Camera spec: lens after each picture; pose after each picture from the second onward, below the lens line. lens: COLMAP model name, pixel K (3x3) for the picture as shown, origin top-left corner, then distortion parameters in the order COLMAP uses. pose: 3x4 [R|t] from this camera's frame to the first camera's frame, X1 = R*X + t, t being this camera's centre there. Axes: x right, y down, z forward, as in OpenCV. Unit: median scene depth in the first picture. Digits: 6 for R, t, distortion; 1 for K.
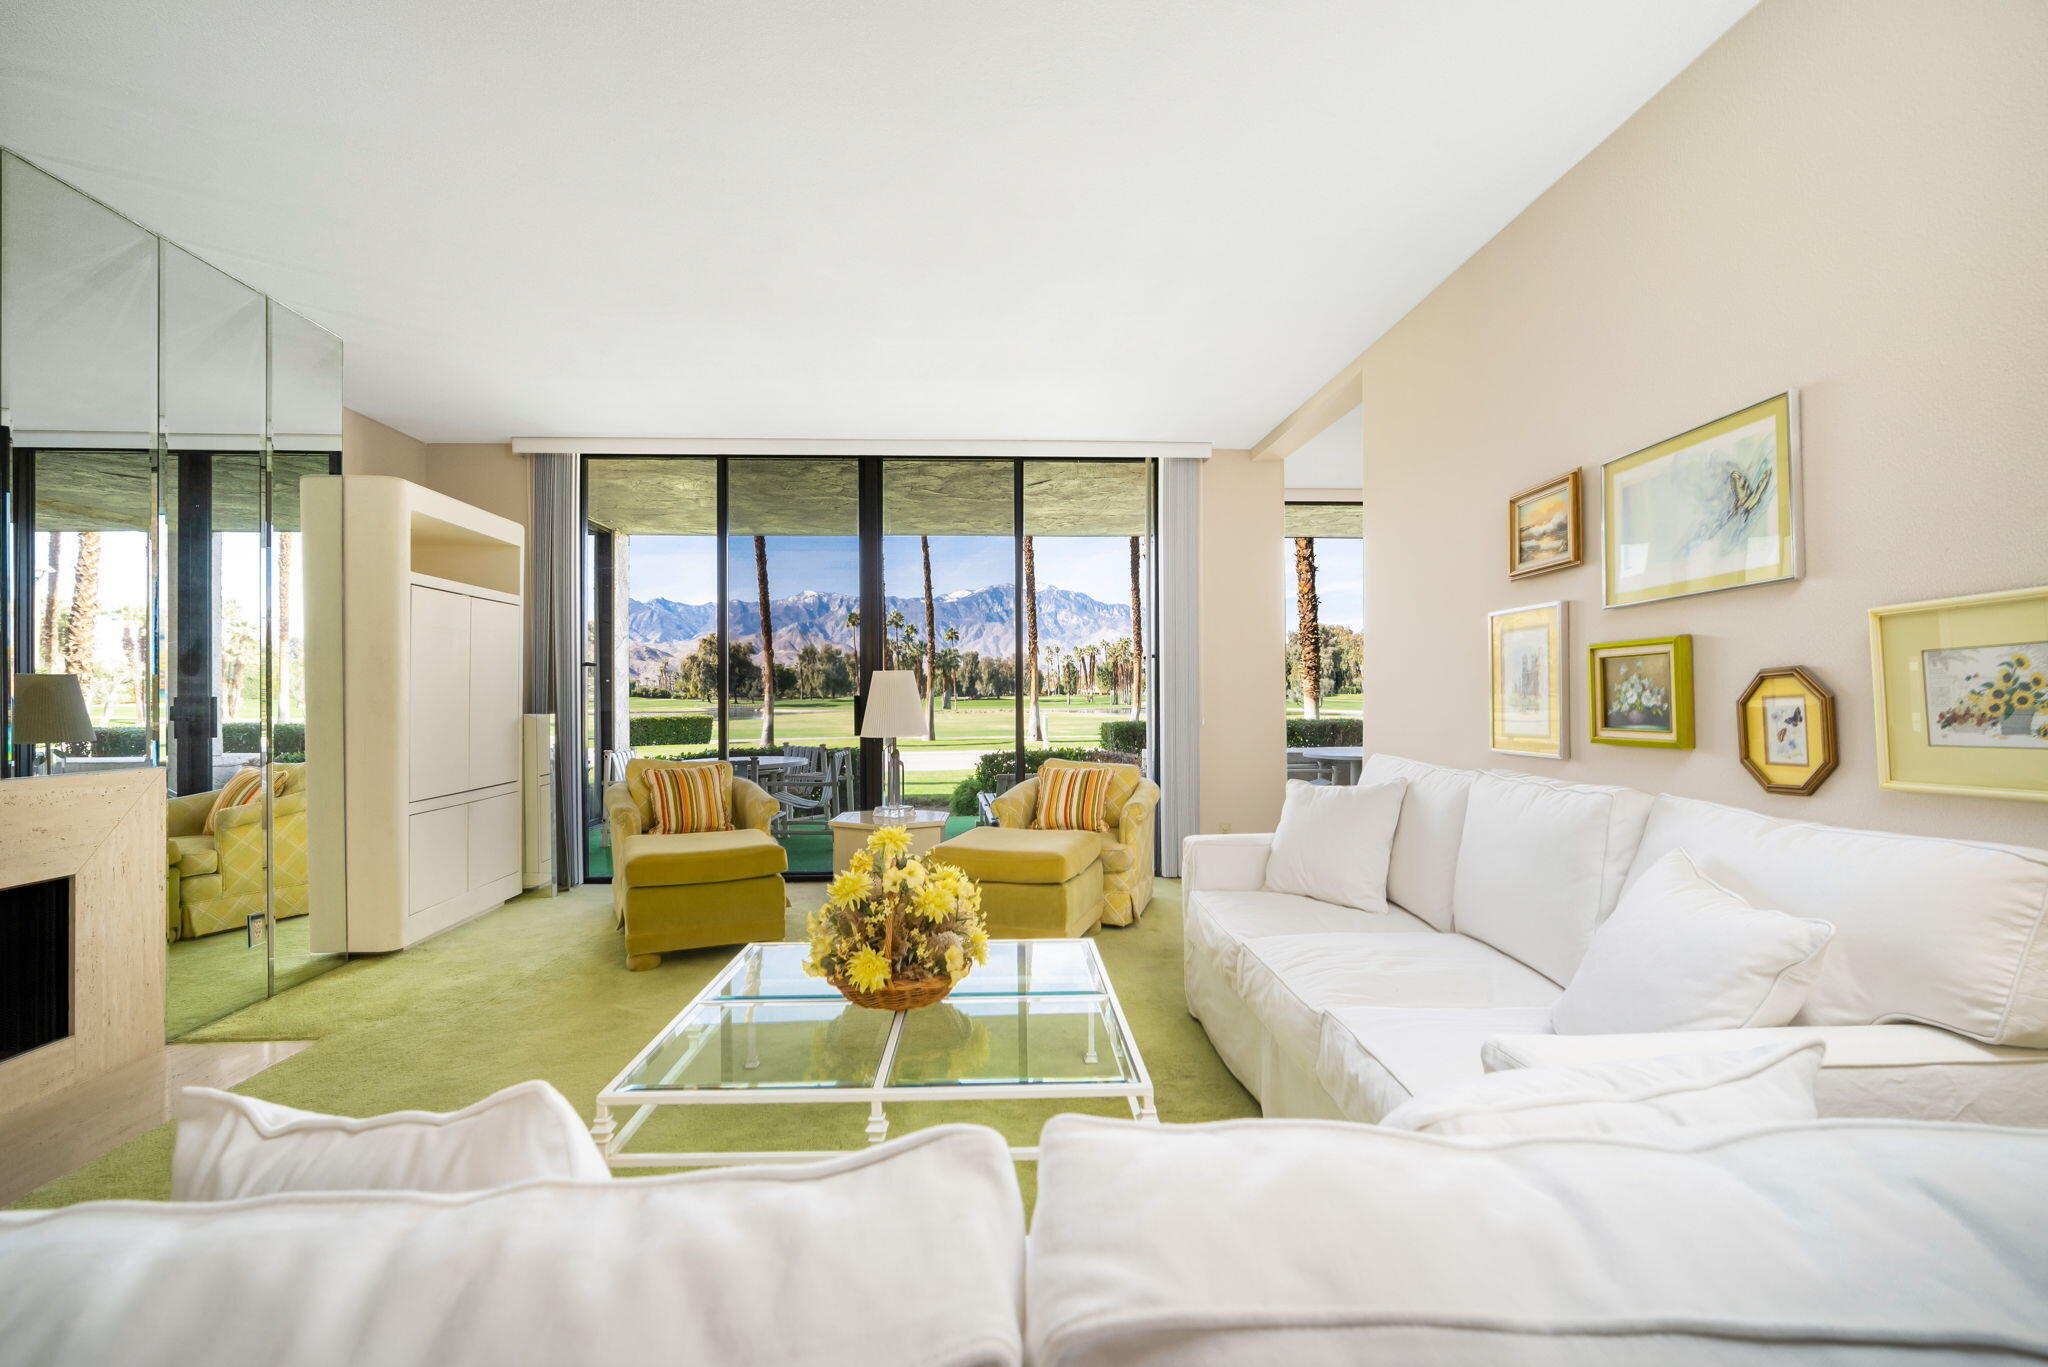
lens RADIAL K [[897.8, 0, 1015.6], [0, 897.8, 716.5], [0, 0, 1]] dist [-0.013916, 0.003598]
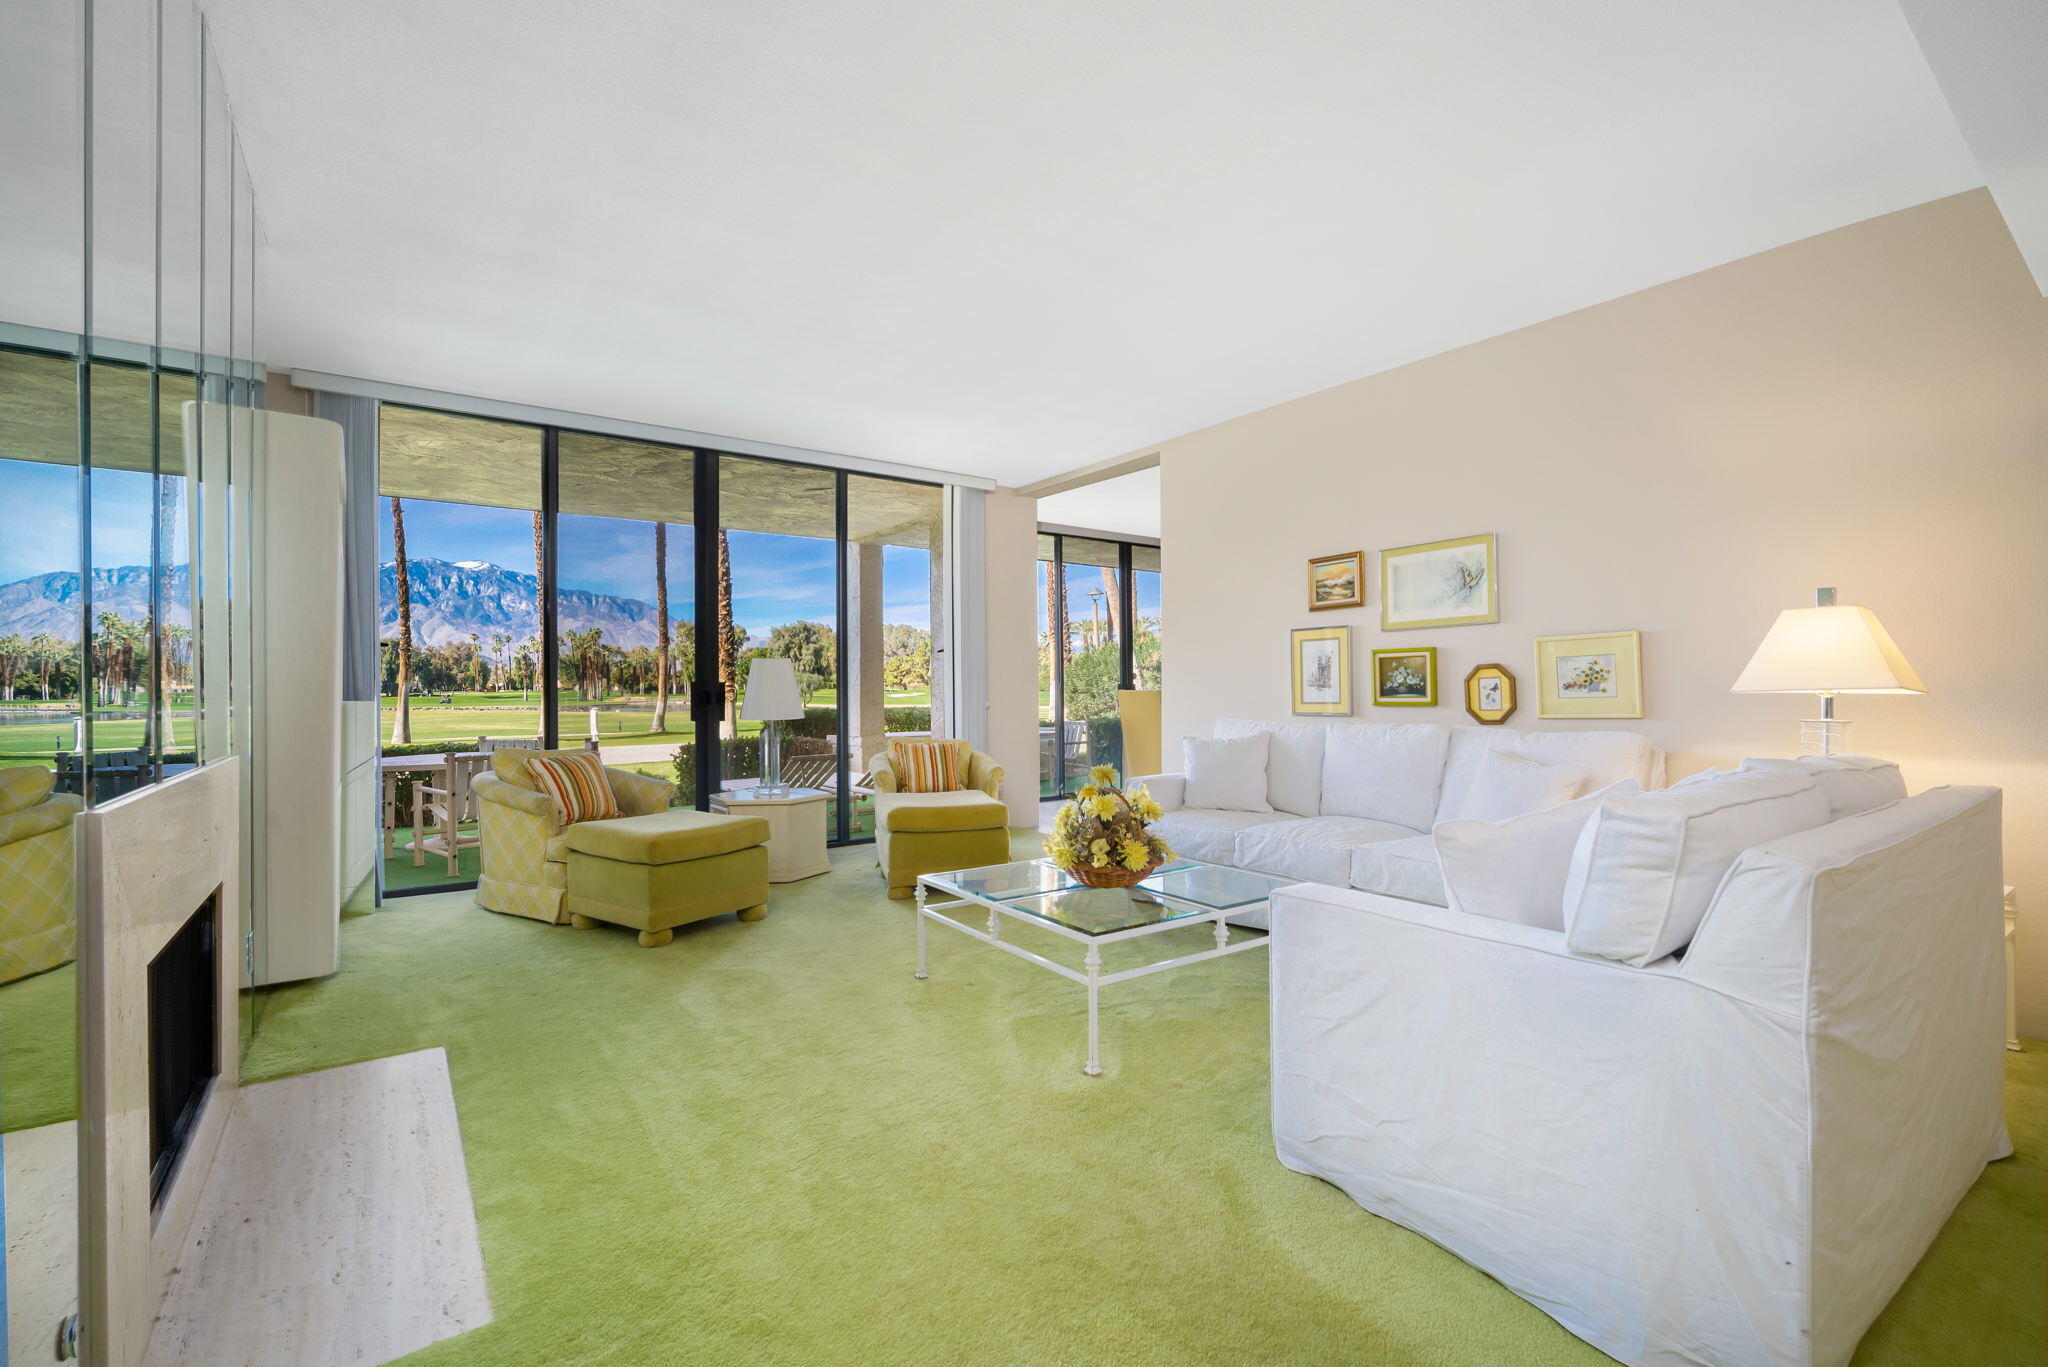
lens RADIAL K [[897.8, 0, 1025.7], [0, 897.8, 705.2], [0, 0, 1]] dist [-0.013916, 0.003598]
pose [[0.836695, -0.009432, 0.547588, -0.420449], [0.013665, 0.999900, -0.003656, 0.012207], [-0.547498, 0.010542, 0.836740, -0.057031]]
